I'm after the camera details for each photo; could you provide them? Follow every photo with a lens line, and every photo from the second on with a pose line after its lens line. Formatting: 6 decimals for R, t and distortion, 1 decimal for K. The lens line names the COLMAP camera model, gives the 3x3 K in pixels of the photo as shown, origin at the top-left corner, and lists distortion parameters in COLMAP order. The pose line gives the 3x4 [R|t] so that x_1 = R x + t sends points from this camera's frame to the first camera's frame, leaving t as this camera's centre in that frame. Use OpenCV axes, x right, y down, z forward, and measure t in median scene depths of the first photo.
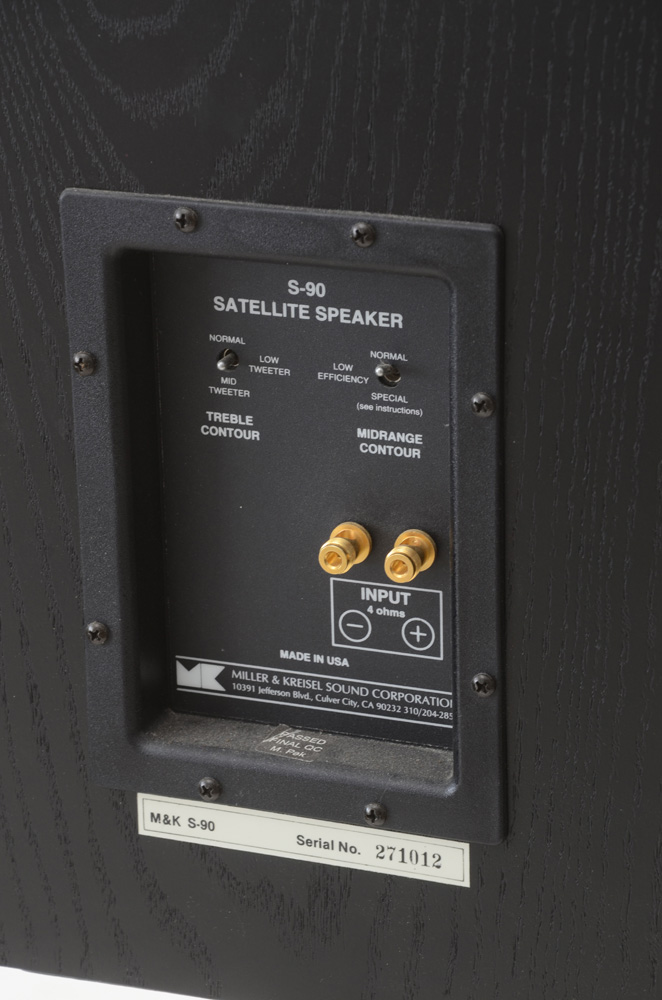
lens RADIAL K [[3743.2, 0, 331.0], [0, 3743.2, 500.0], [0, 0, 1]] dist [0.779655, 0.243878]
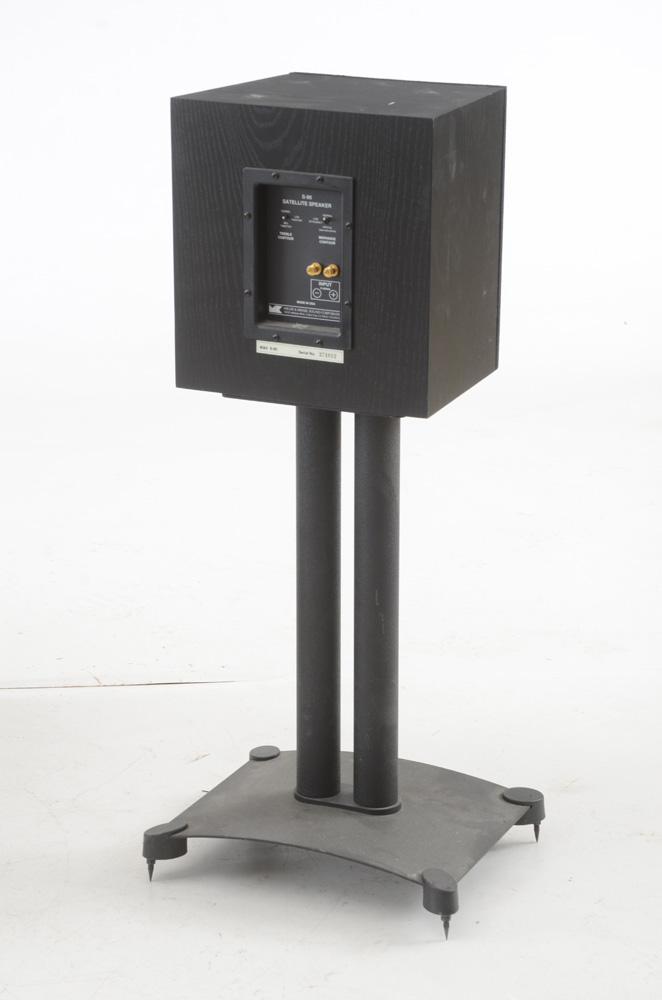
lens RADIAL K [[2773.5, 0, 331.0], [0, 2773.5, 500.0], [0, 0, 1]] dist [0.405495, -0.025047]
pose [[0.996842, 0.053050, -0.059086, 0.196046], [-0.056168, 0.997045, -0.052415, 0.386155], [0.056130, 0.055568, 0.996876, -1.741806]]
